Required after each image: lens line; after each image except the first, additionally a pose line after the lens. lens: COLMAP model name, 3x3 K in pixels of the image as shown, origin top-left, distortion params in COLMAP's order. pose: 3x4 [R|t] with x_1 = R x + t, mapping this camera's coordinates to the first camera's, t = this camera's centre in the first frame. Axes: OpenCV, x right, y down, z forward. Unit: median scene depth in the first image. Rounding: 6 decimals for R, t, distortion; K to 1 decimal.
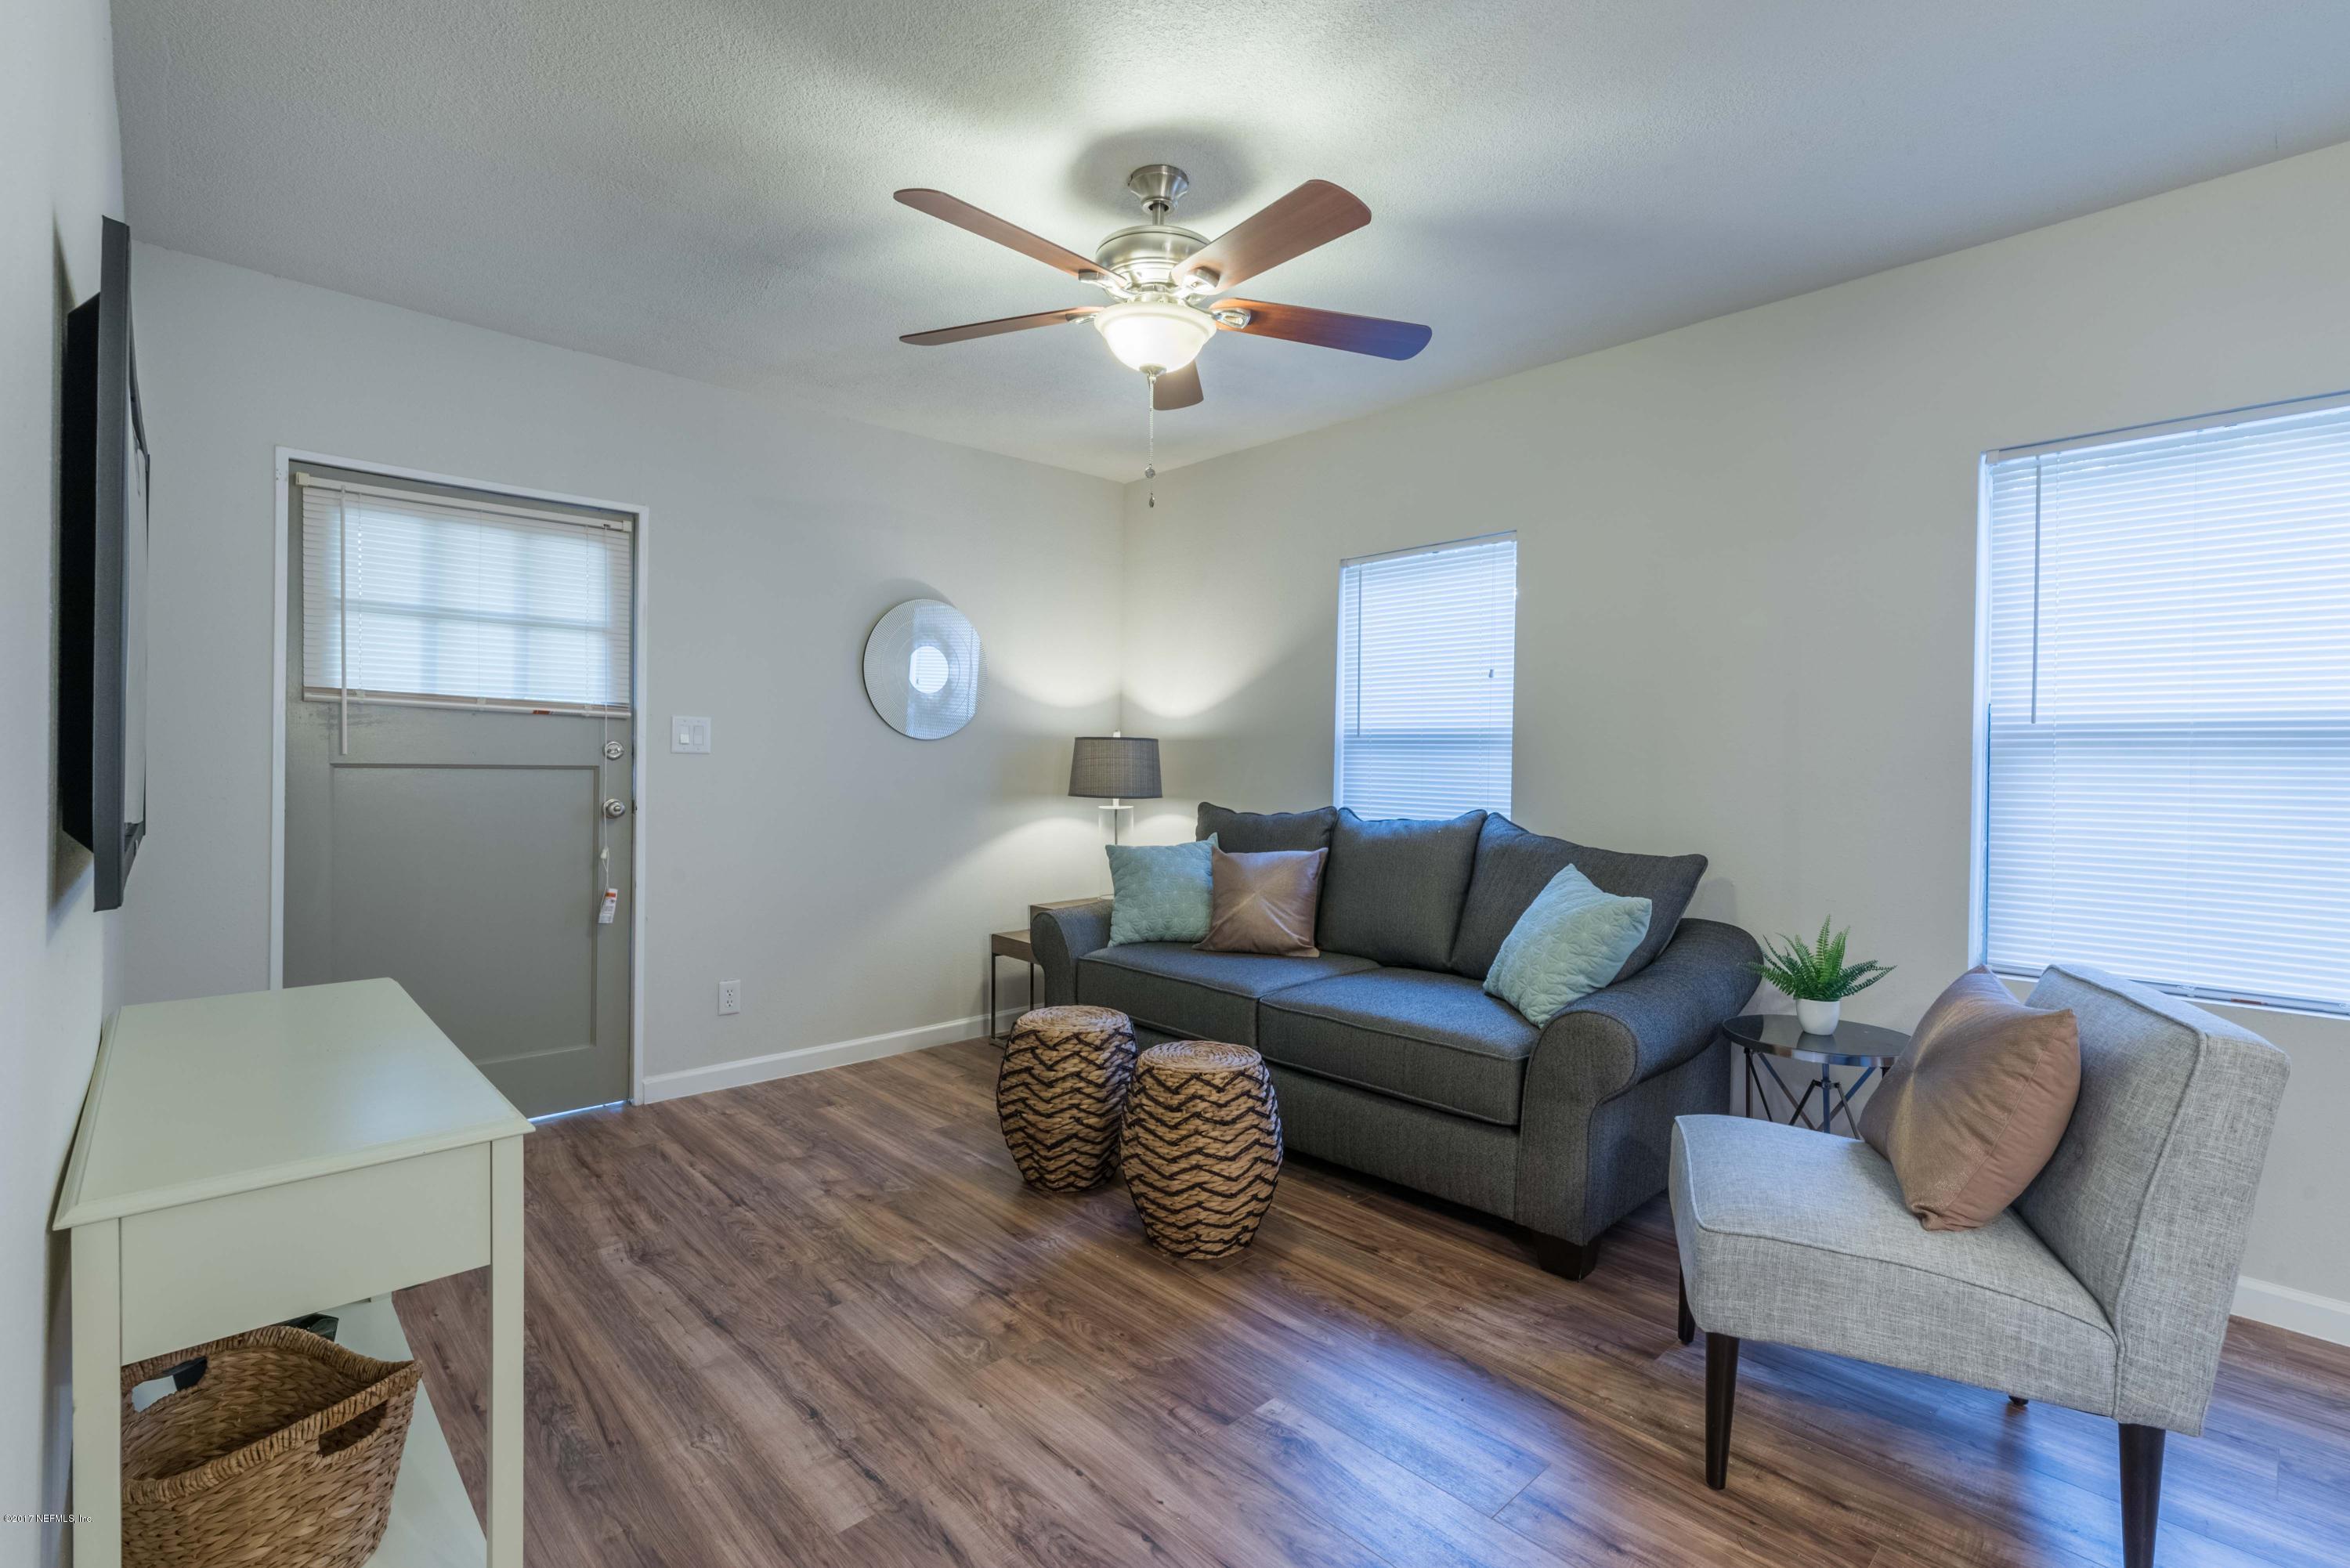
lens RADIAL K [[1044.7, 0, 1182.7], [0, 1044.7, 790.2], [0, 0, 1]] dist [-0.004840, -0.001515]
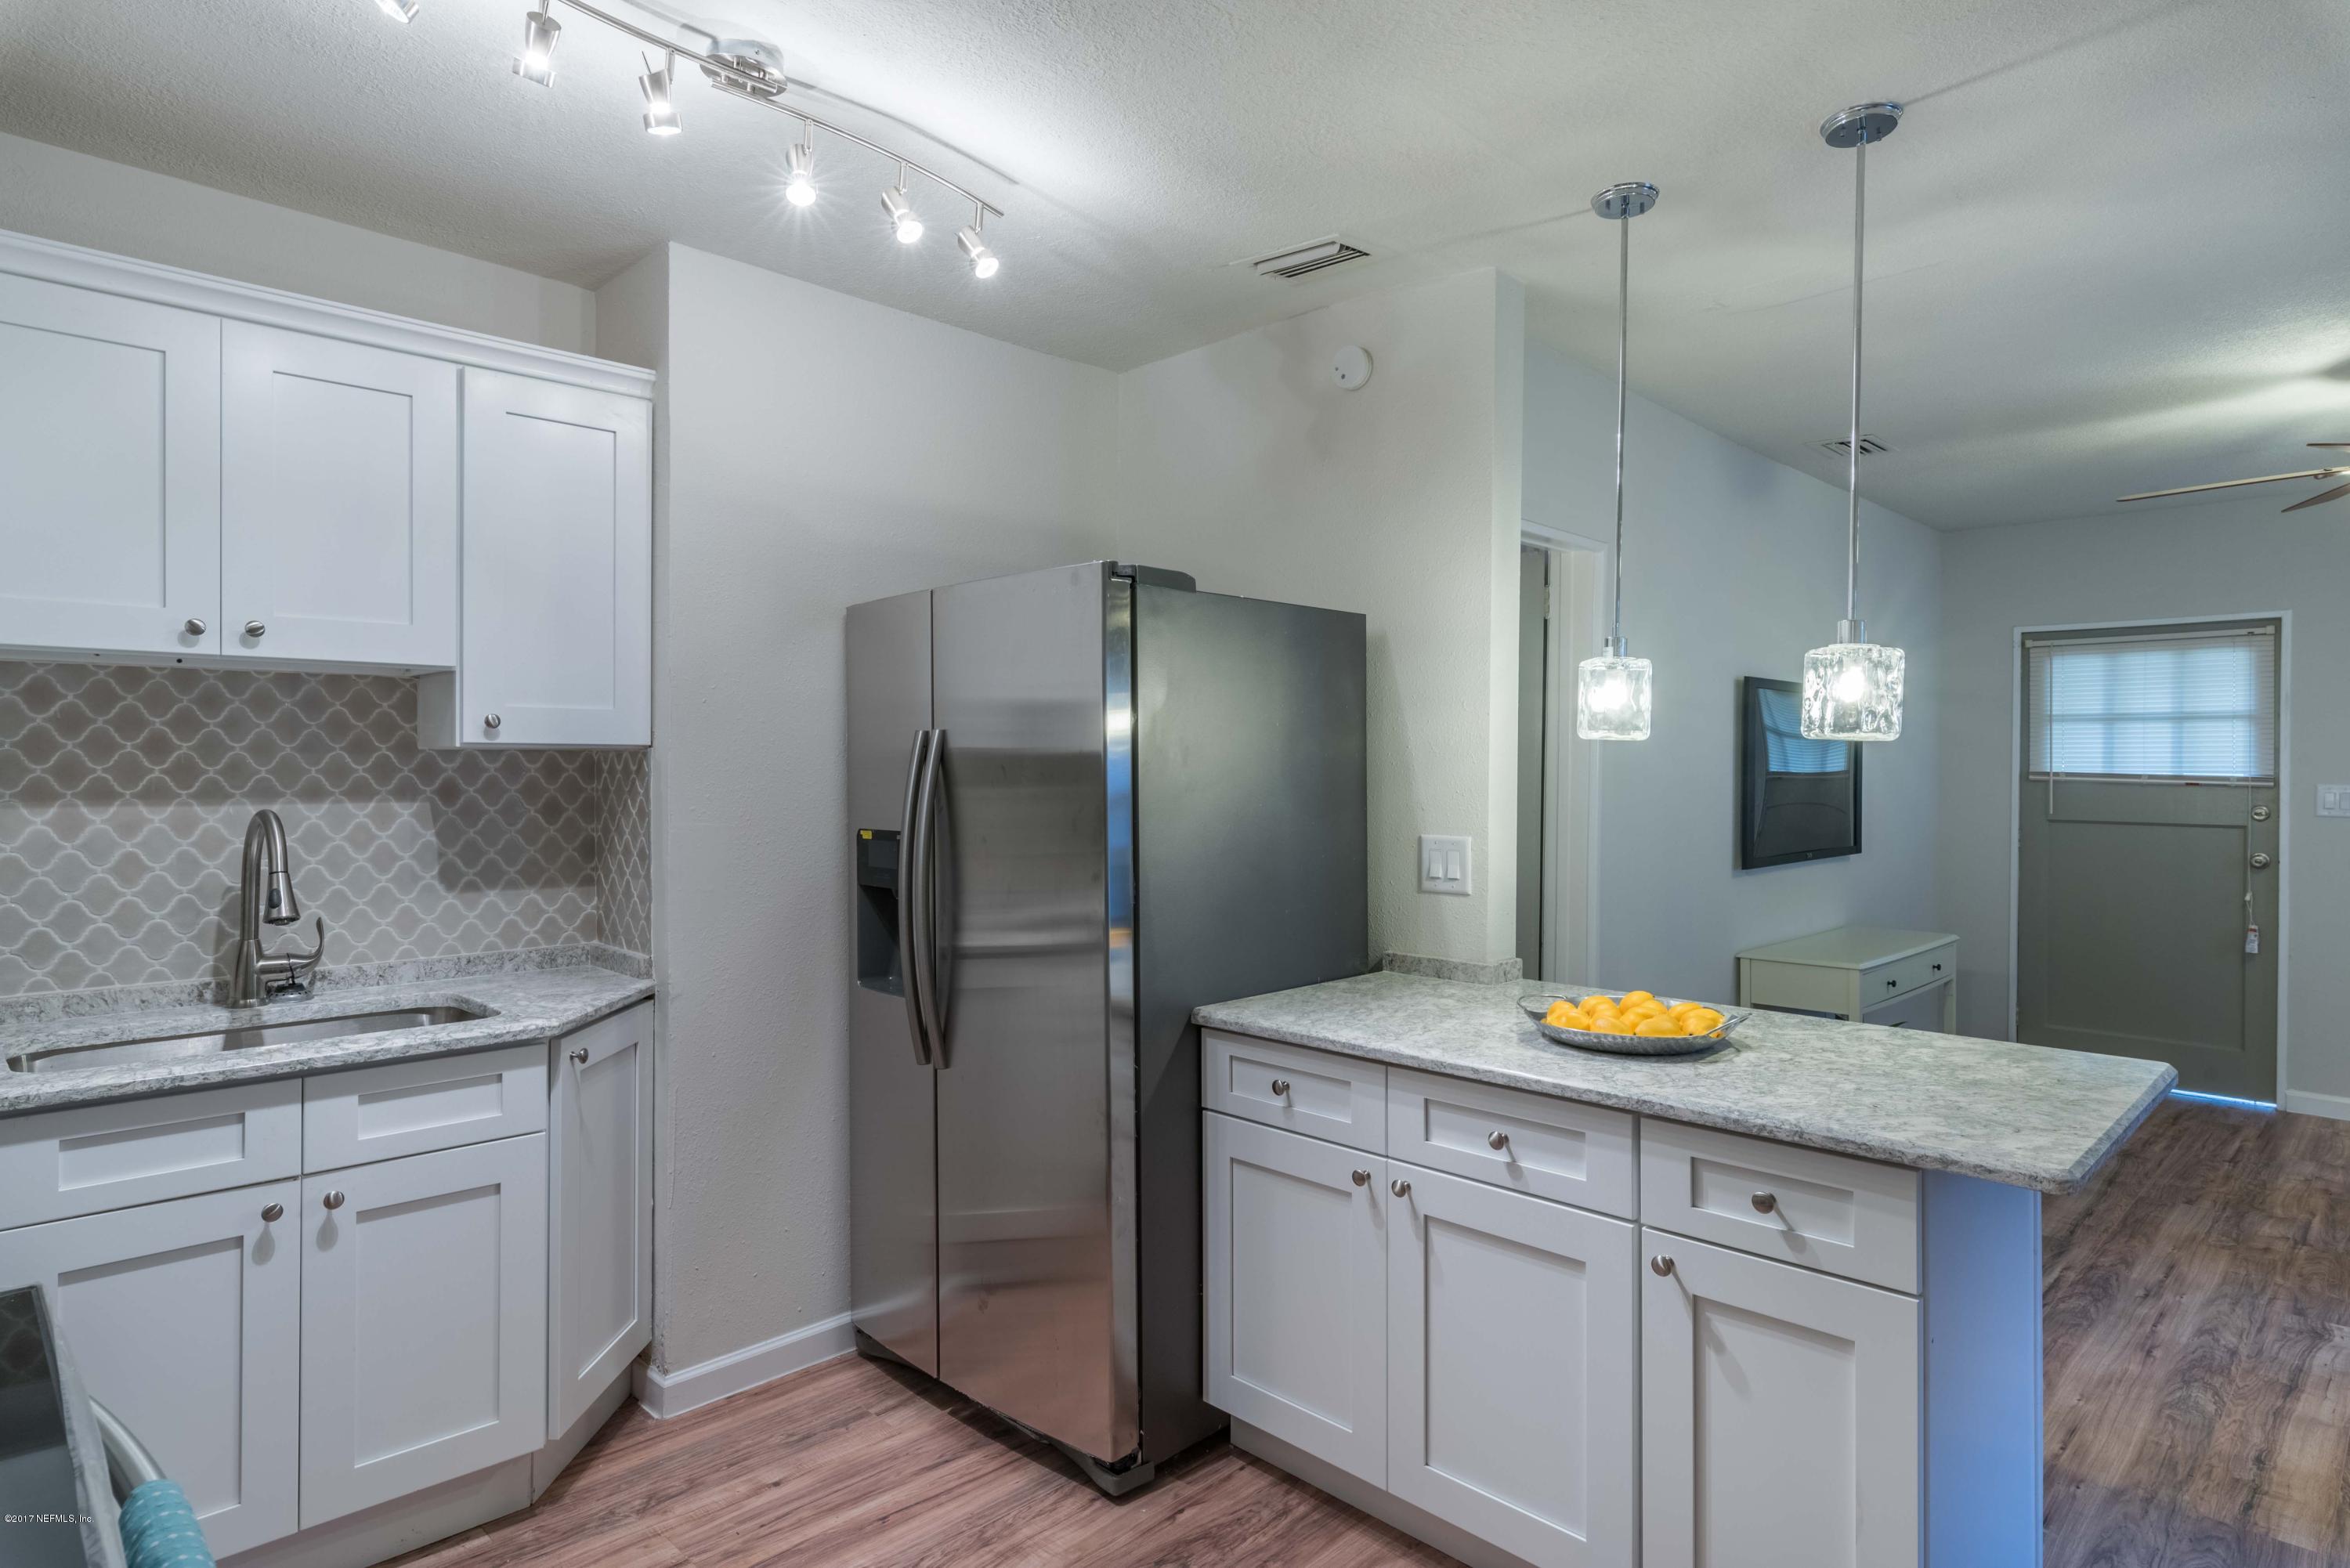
lens RADIAL K [[1280.3, 0, 1181.2], [0, 1280.3, 767.8], [0, 0, 1]] dist [-0.000930, 0.001835]
pose [[0.023640, -0.012088, -0.999647, 1.037509], [-0.030551, 0.999451, -0.012809, -0.037360], [0.999254, 0.030843, 0.023257, -0.337995]]
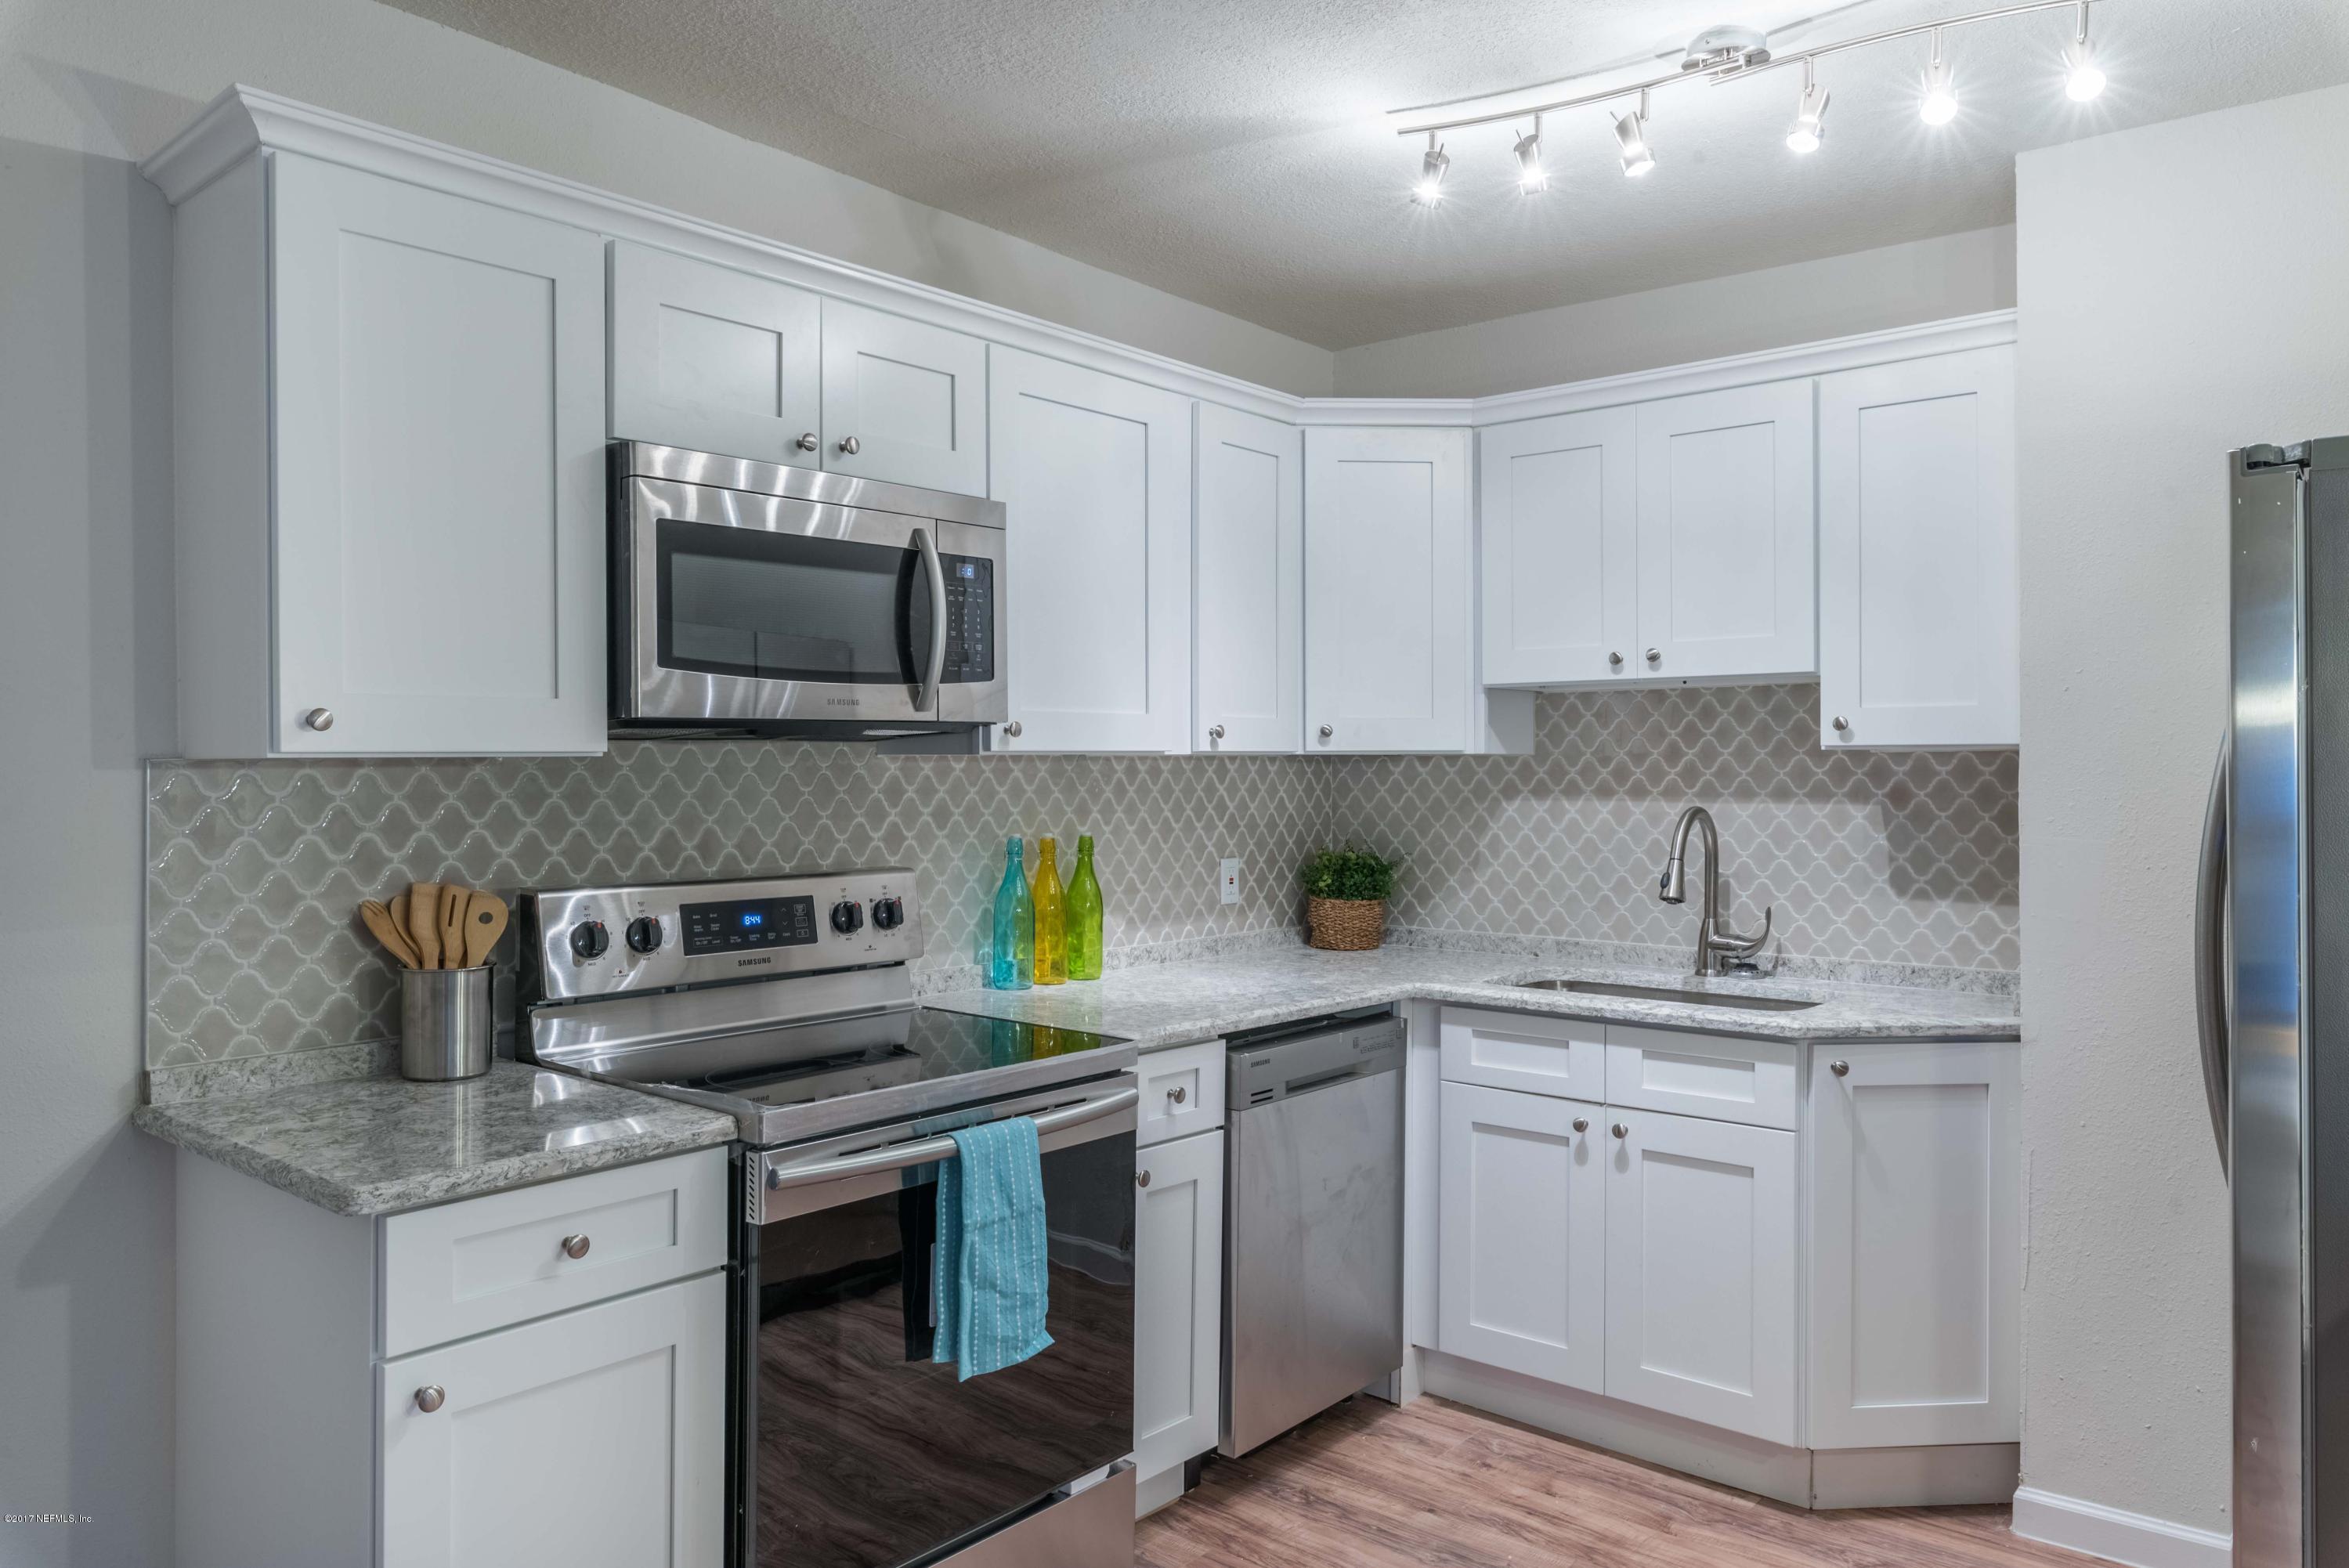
lens RADIAL K [[1622.8, 0, 1197.1], [0, 1622.8, 763.2], [0, 0, 1]] dist [0.000878, -0.002809]
pose [[-0.991915, -0.015110, -0.126000, 0.754315], [-0.018049, 0.999590, 0.022215, -0.053931], [0.125612, 0.024309, -0.991782, 0.198862]]
